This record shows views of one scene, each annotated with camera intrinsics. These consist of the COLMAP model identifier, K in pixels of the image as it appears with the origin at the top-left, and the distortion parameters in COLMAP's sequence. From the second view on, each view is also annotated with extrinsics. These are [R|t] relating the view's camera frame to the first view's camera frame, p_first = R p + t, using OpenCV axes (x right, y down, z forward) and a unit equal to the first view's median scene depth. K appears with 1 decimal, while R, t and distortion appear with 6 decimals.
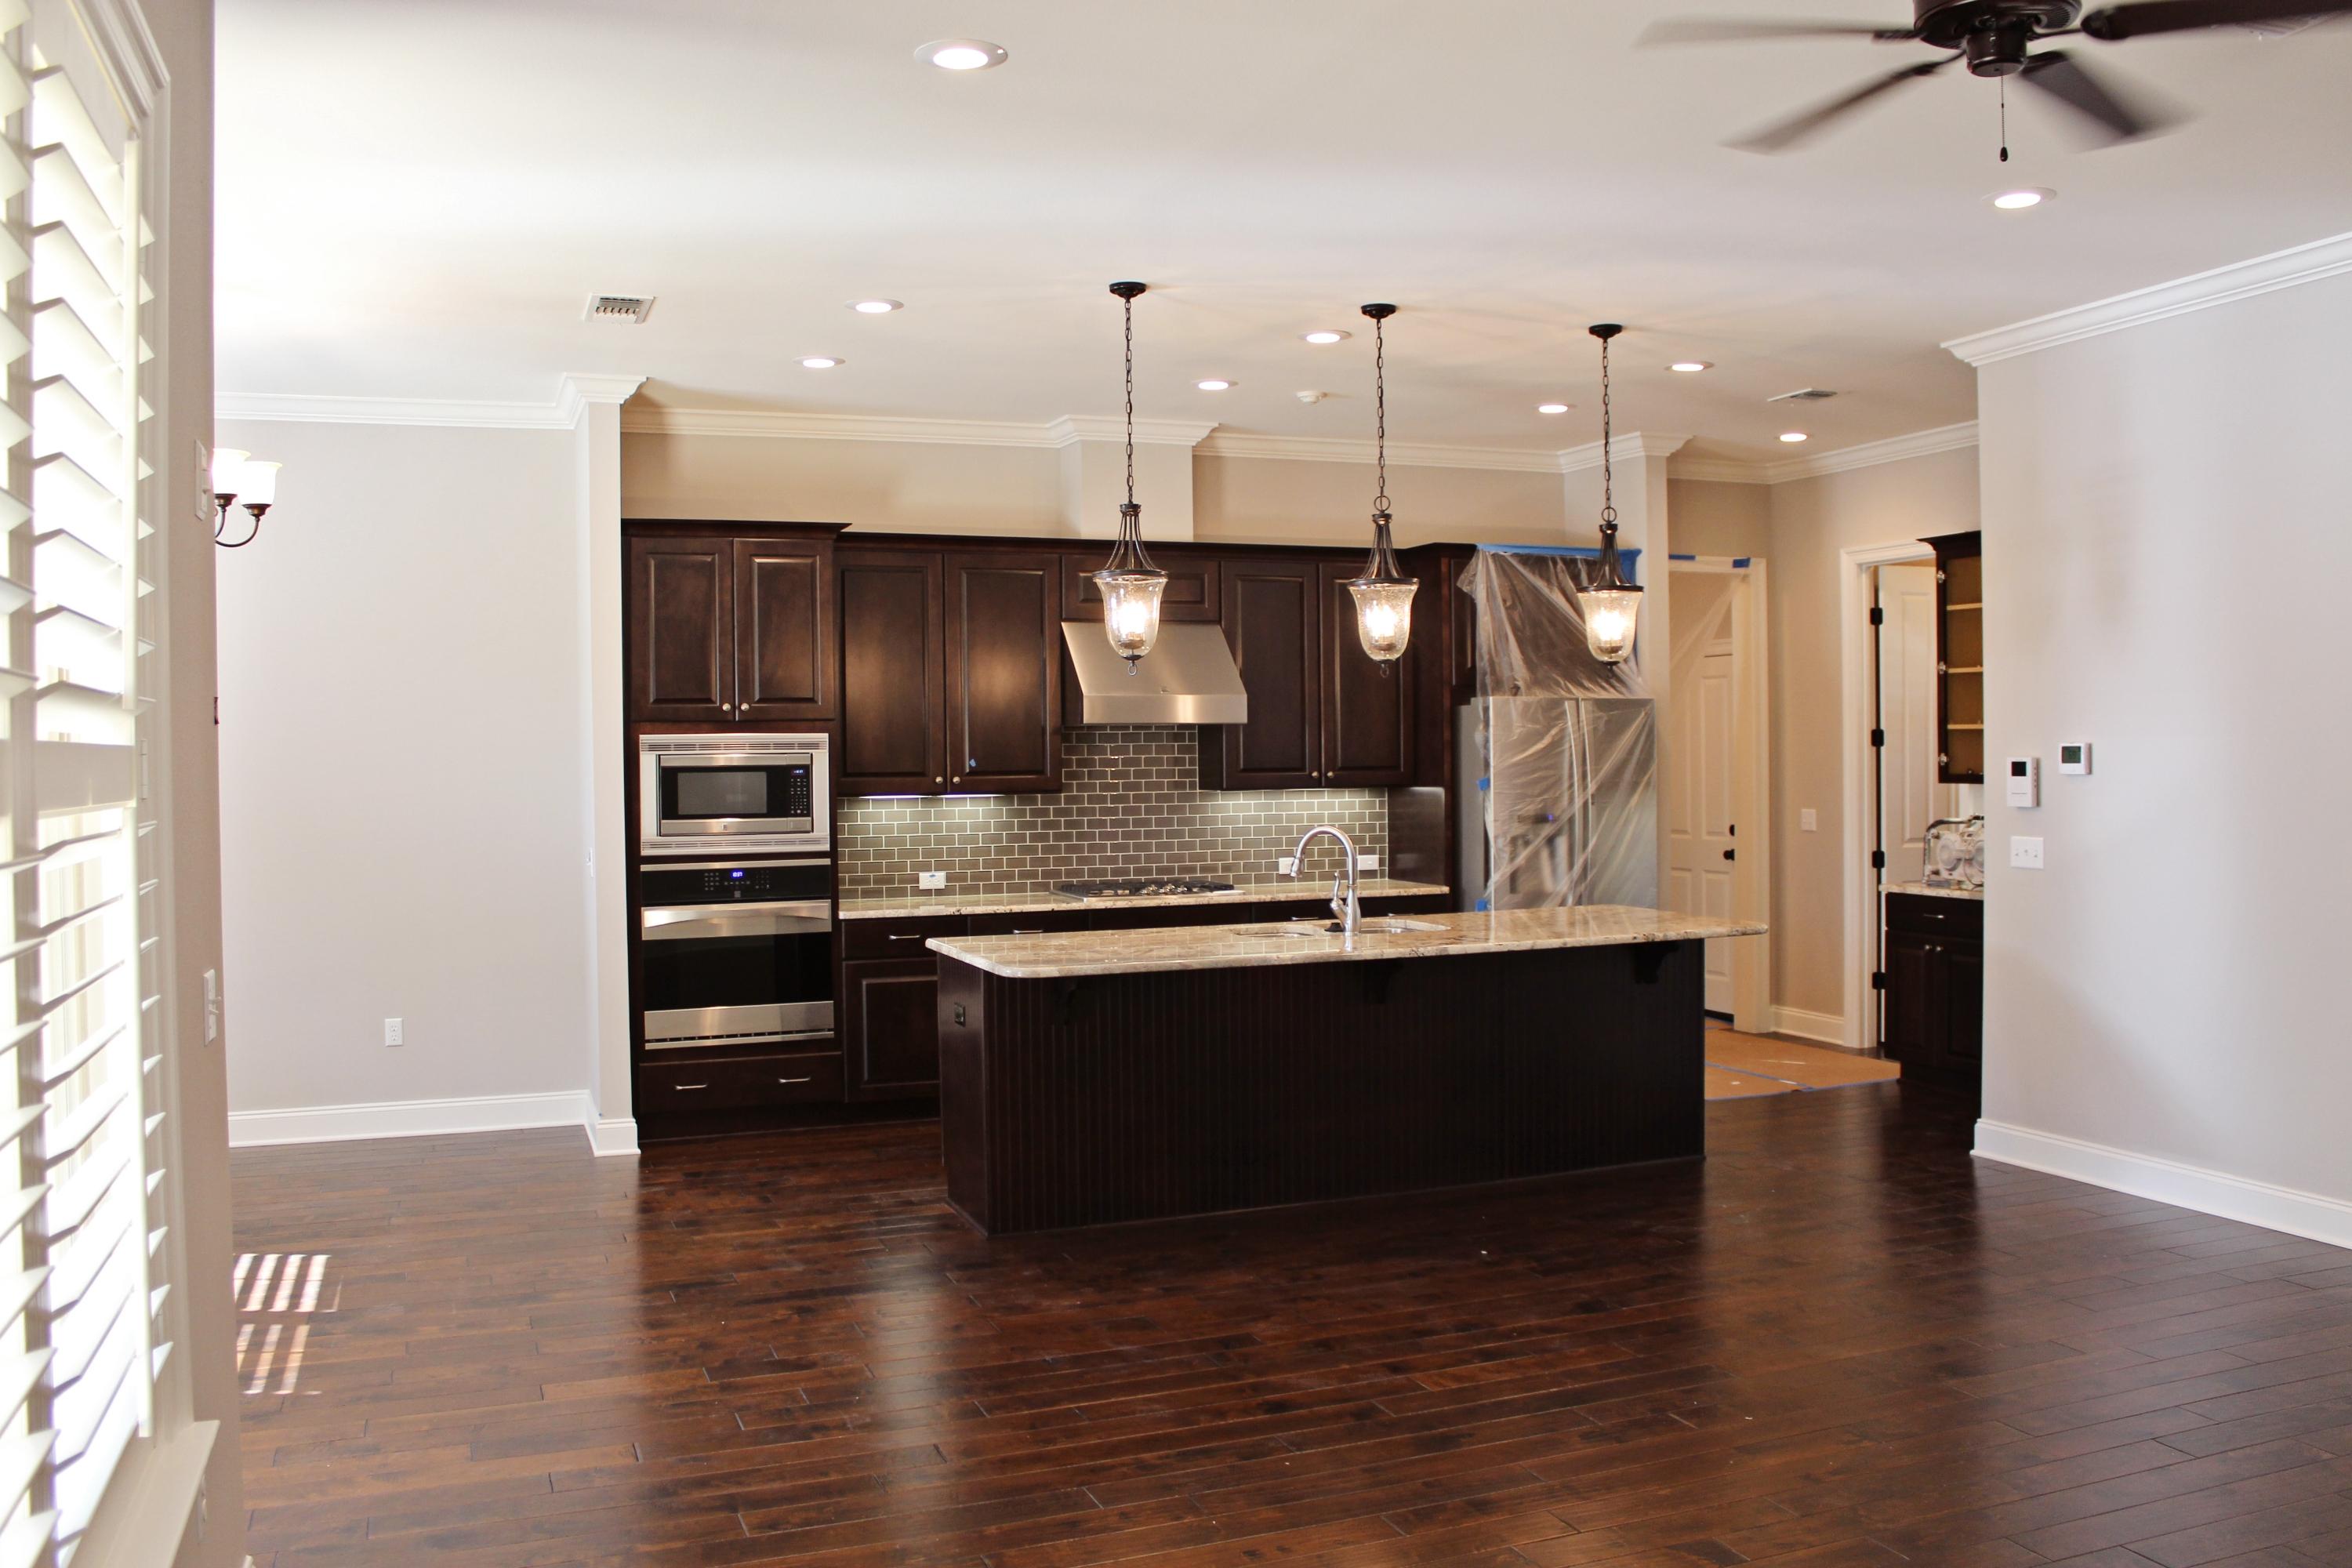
lens RADIAL K [[1947.6, 0, 1176.0], [0, 1947.6, 784.0], [0, 0, 1]] dist [-0.154259, 0.117693]
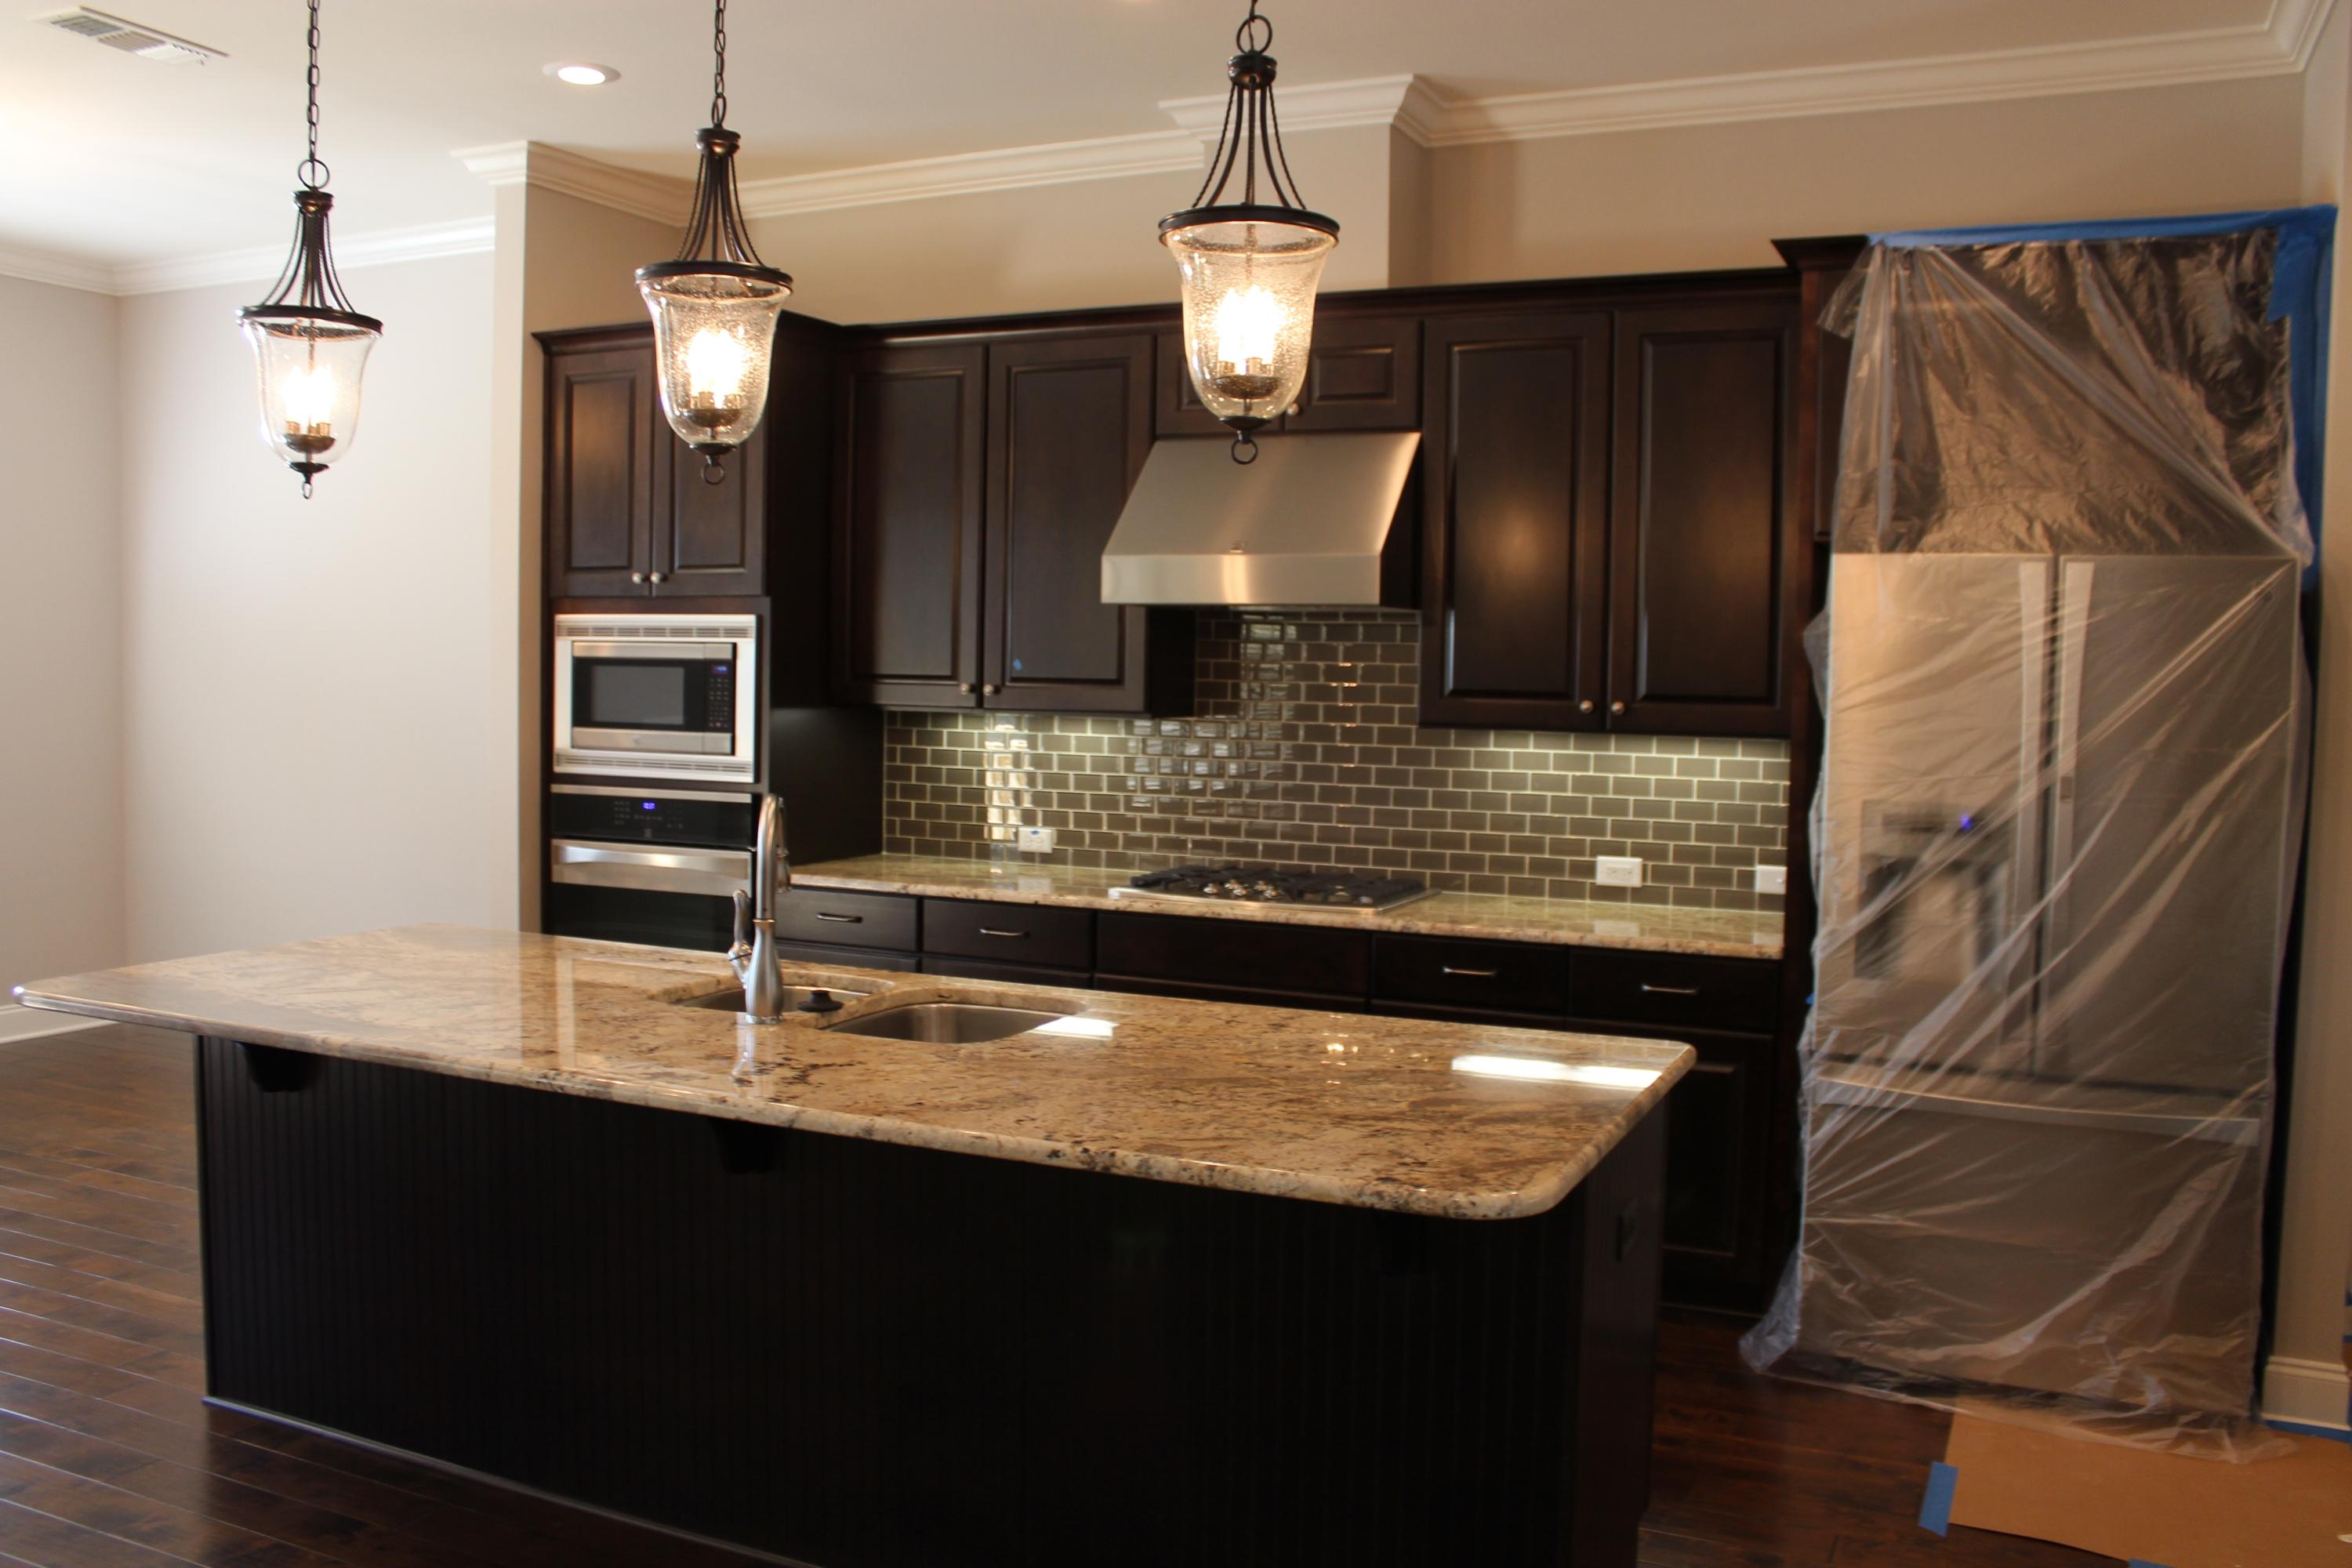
lens RADIAL K [[1947.6, 0, 1176.0], [0, 1947.6, 784.0], [0, 0, 1]] dist [-0.154259, 0.117693]
pose [[0.691078, 0.068587, -0.719518, 0.432602], [-0.038010, 0.997559, 0.058583, -0.012024], [0.721780, -0.013137, 0.691998, 0.630032]]
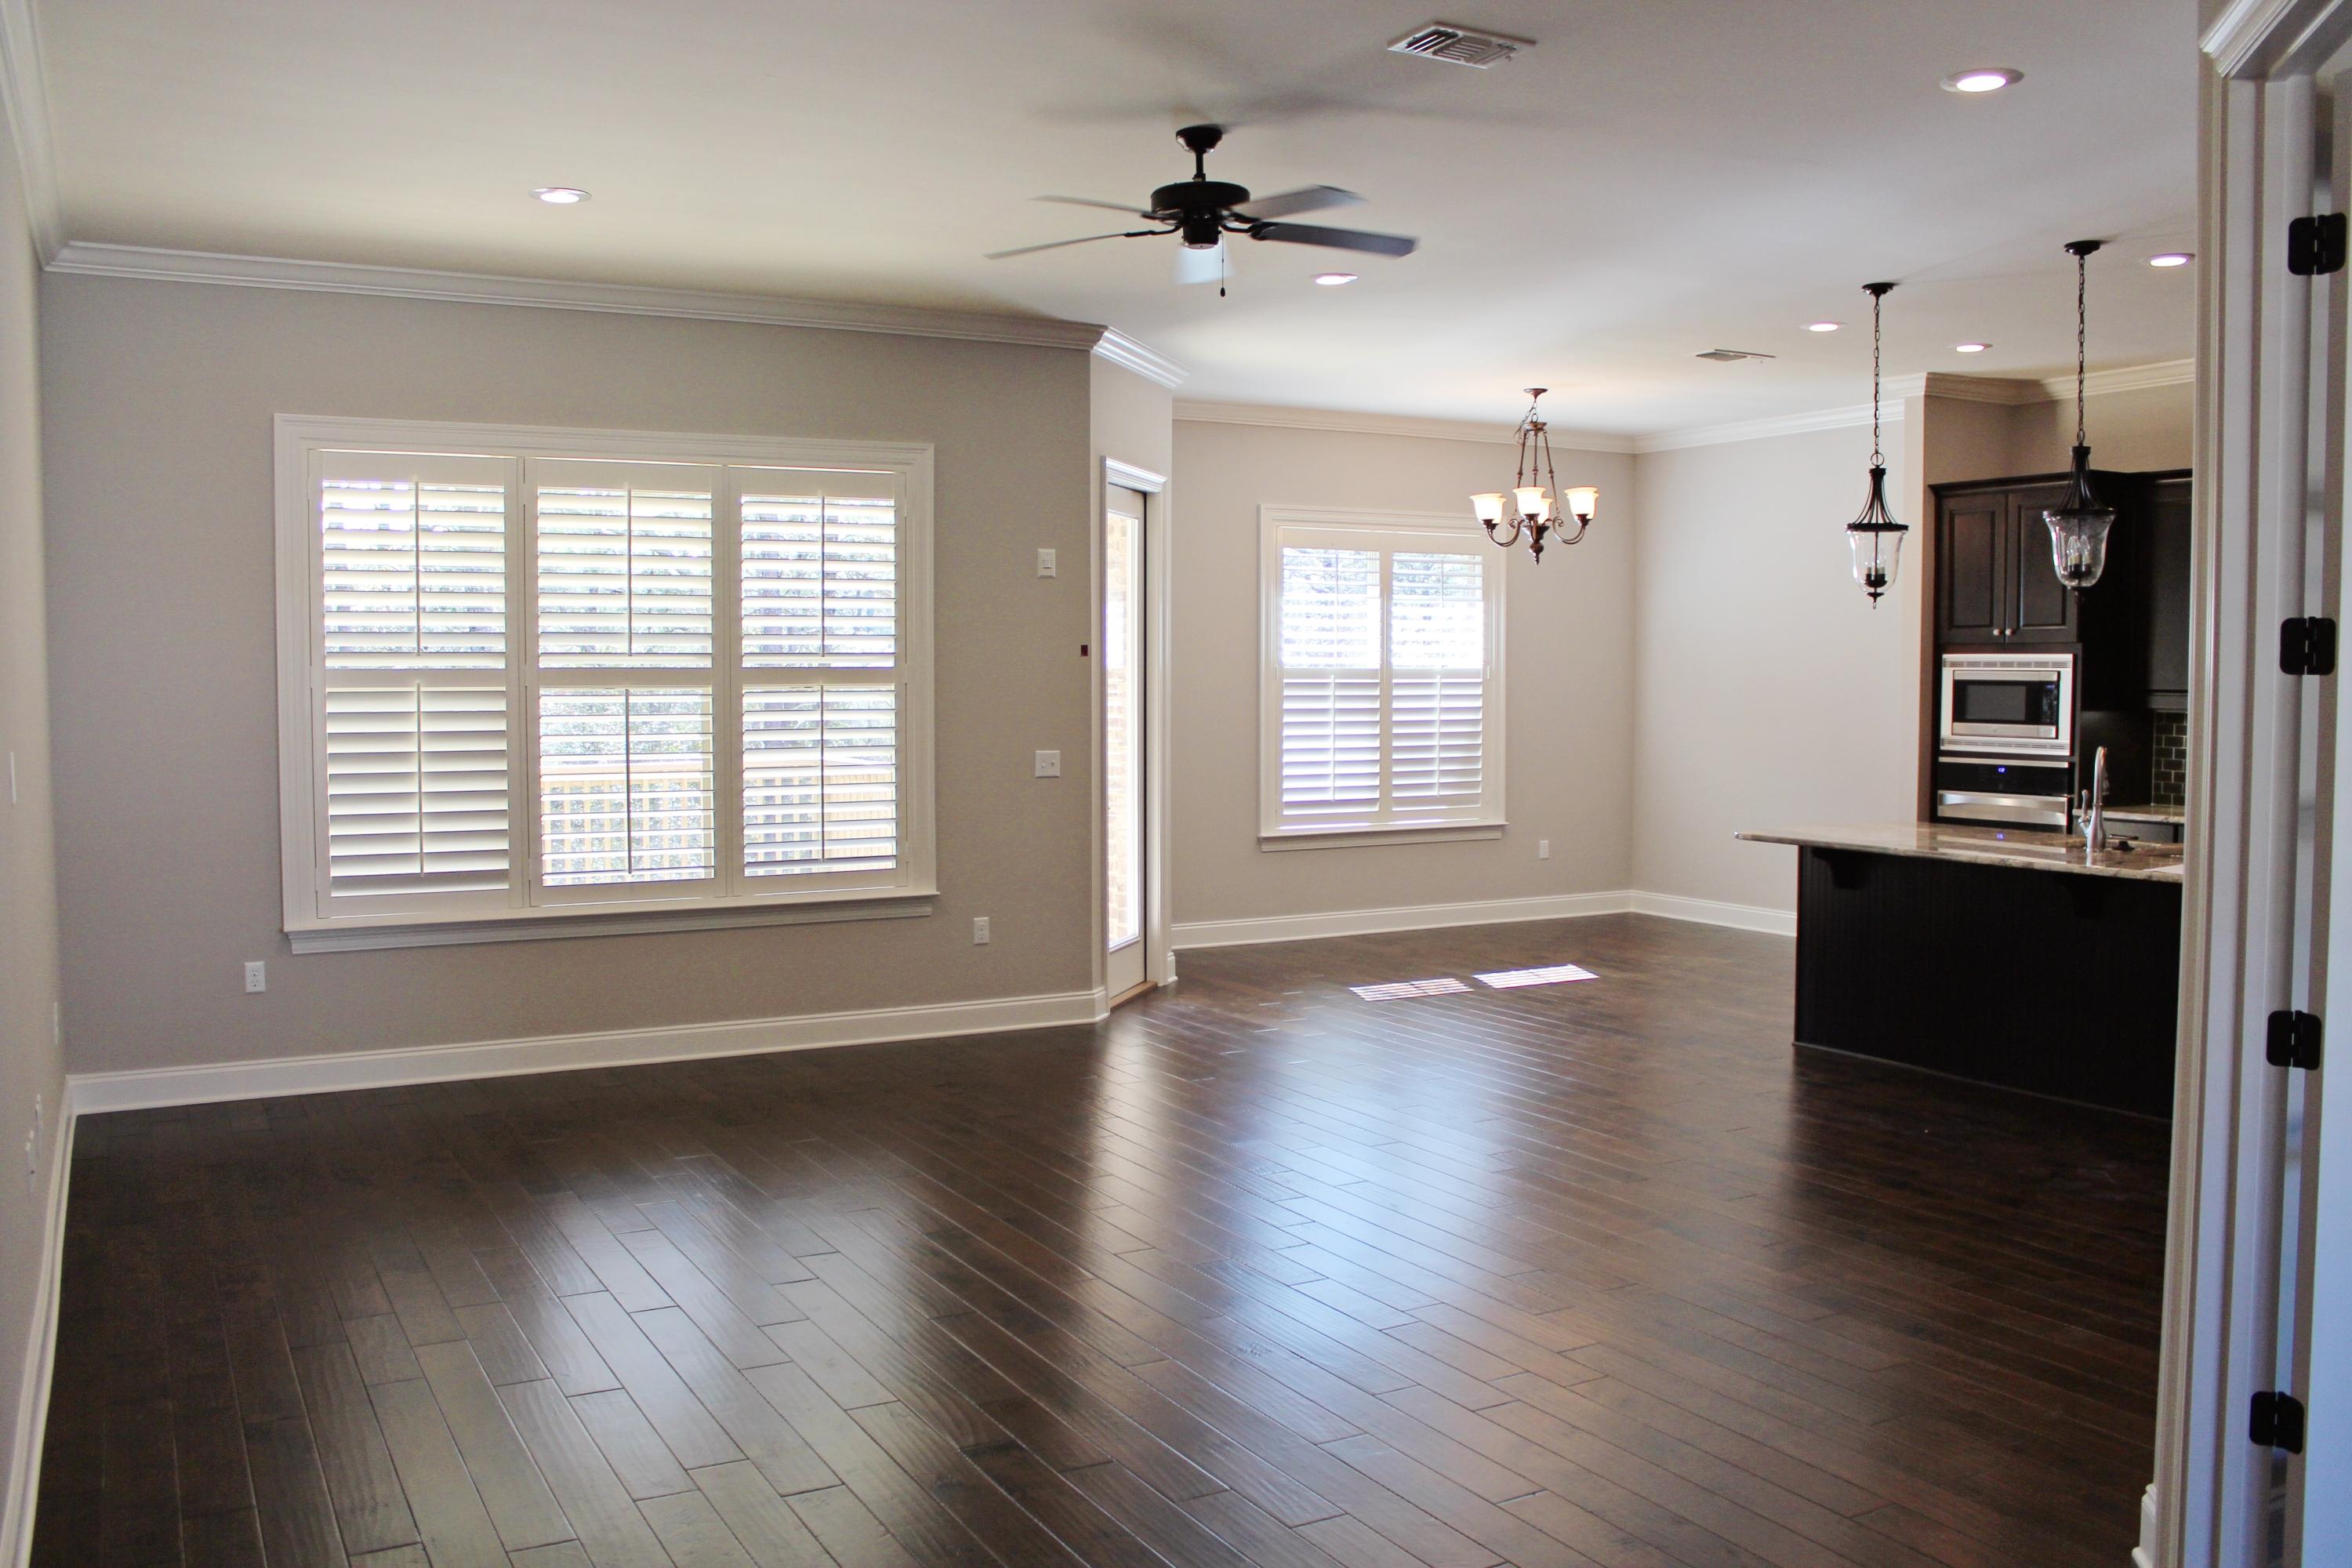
lens RADIAL K [[1947.6, 0, 1176.0], [0, 1947.6, 784.0], [0, 0, 1]] dist [-0.154259, 0.117693]
pose [[0.140582, 0.070002, -0.987591, 0.869615], [-0.020008, 0.997494, 0.067856, -0.014891], [0.989867, 0.010221, 0.141630, 0.312854]]
